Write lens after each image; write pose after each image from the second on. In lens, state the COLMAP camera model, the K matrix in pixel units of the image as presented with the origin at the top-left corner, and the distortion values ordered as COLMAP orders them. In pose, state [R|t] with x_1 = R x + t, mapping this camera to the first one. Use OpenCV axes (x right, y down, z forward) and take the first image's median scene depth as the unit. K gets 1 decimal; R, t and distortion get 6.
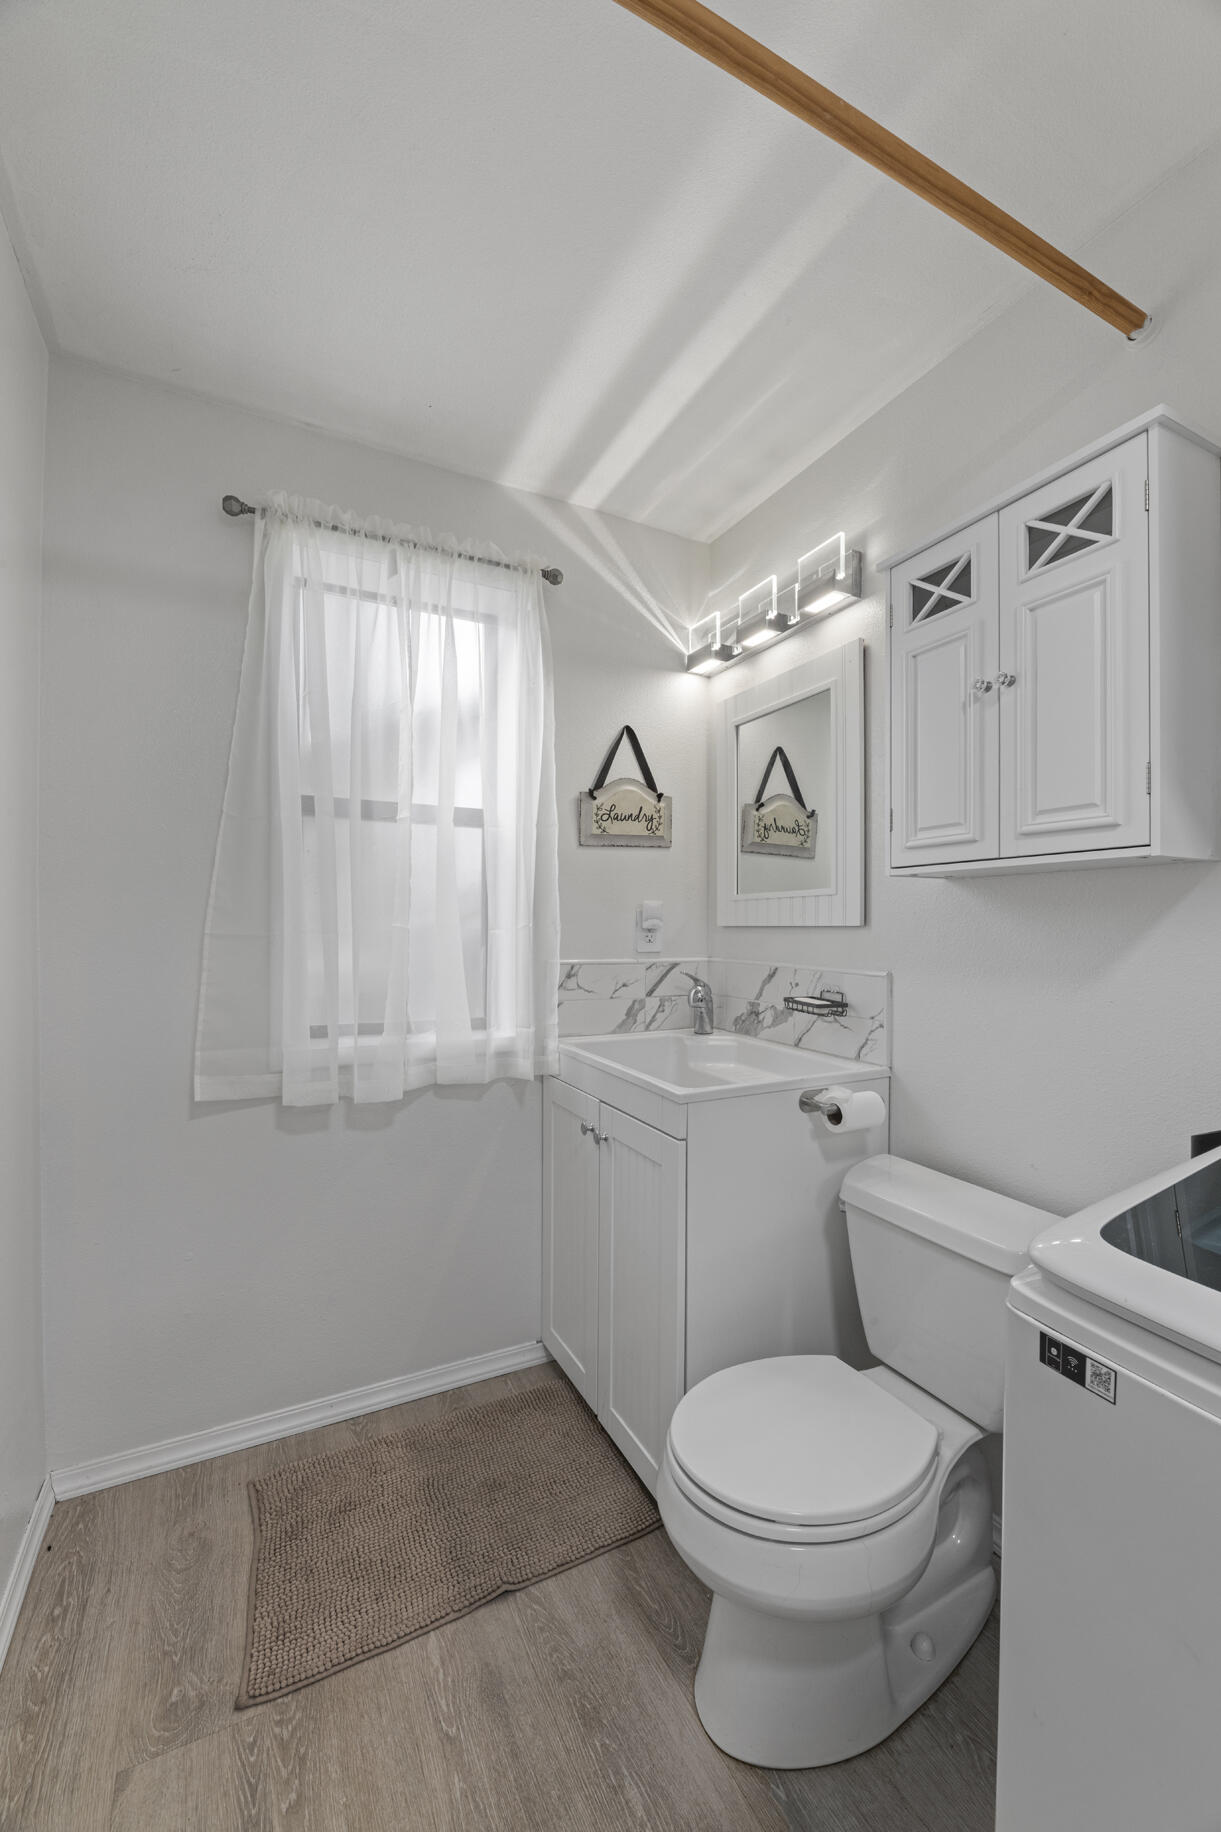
lens RADIAL K [[739.4, 0, 614.5], [0, 739.4, 915.5], [0, 0, 1]] dist [-0.001013, -0.001554]
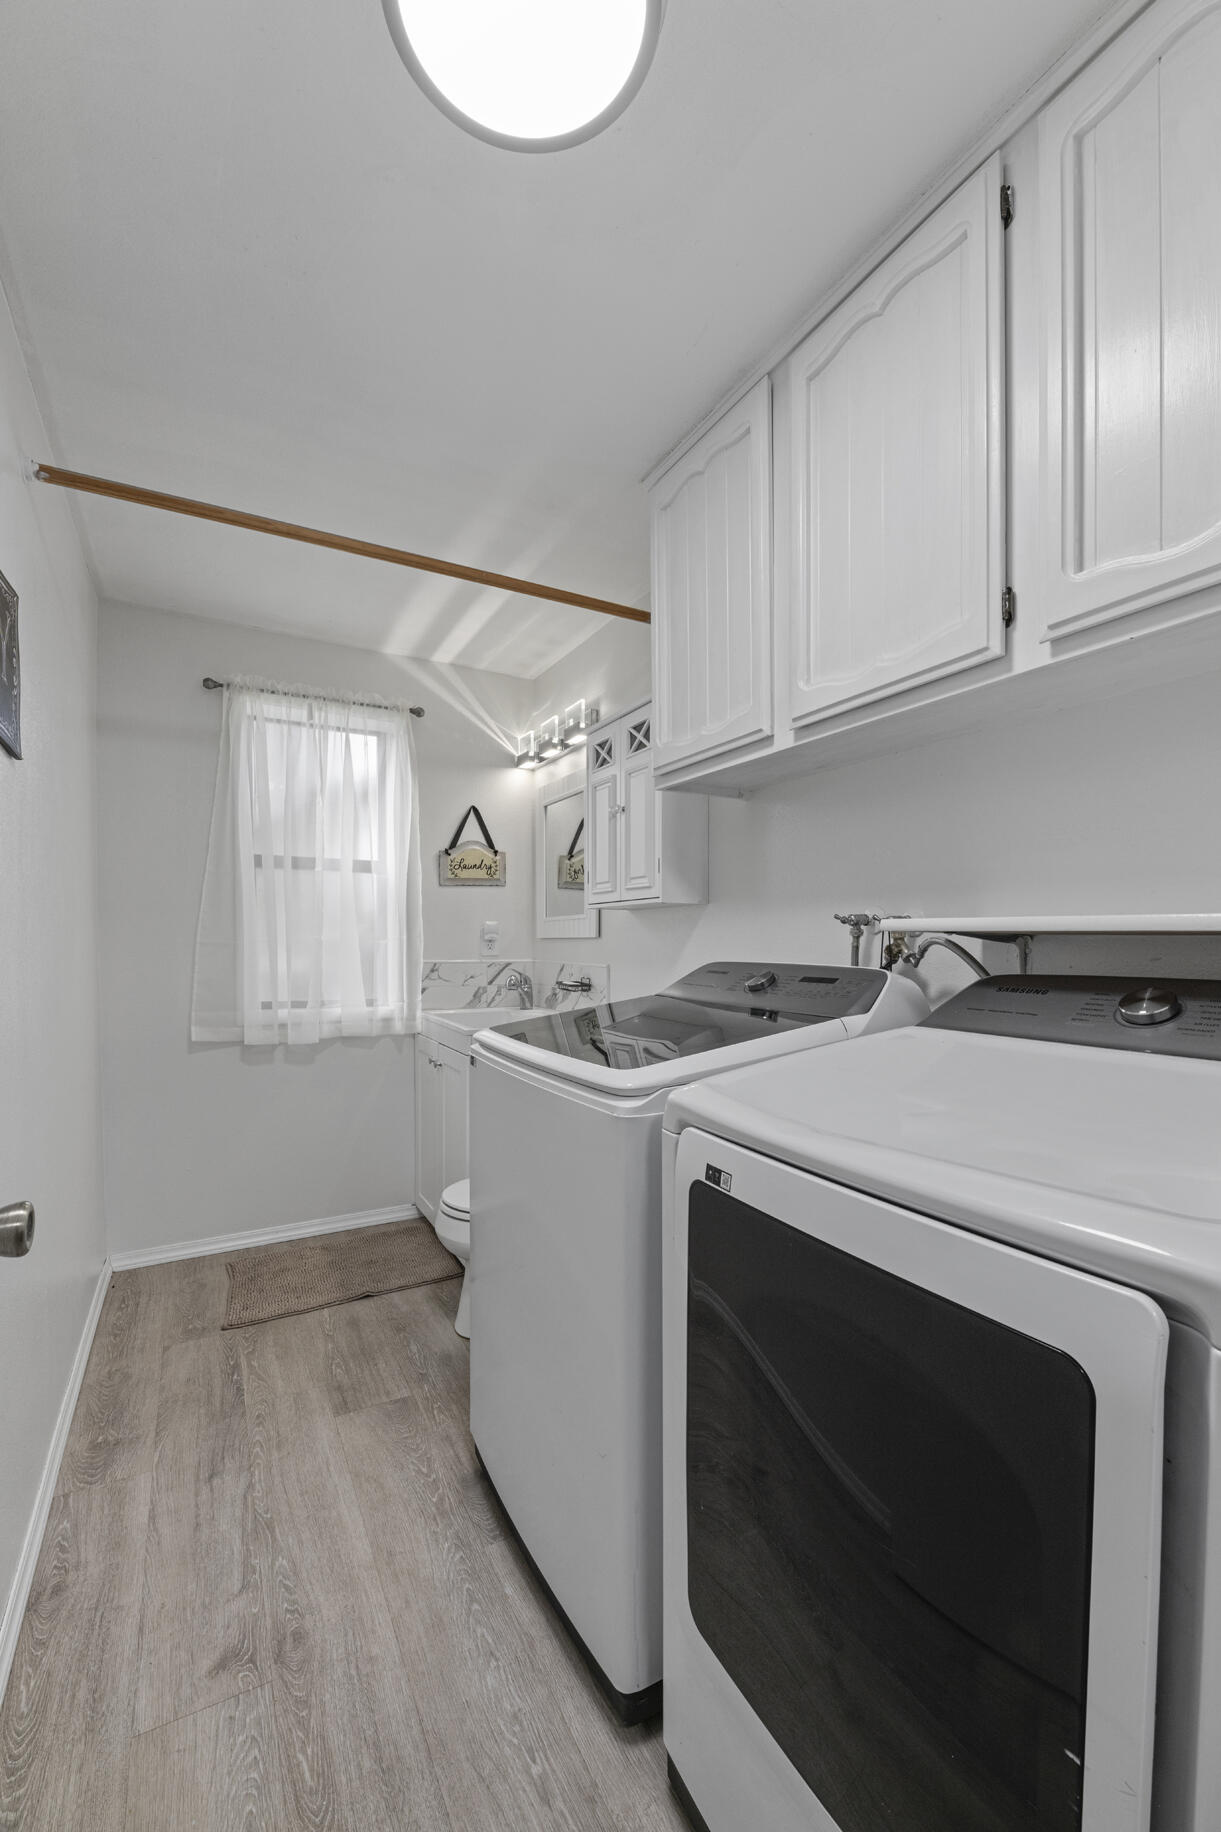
lens RADIAL K [[739.4, 0, 605.1], [0, 739.4, 949.1], [0, 0, 1]] dist [-0.001013, -0.001554]
pose [[0.999590, -0.001664, 0.028594, 0.297815], [0.001018, 0.999744, 0.022582, 0.002959], [-0.028625, -0.022543, 0.999336, -0.642535]]
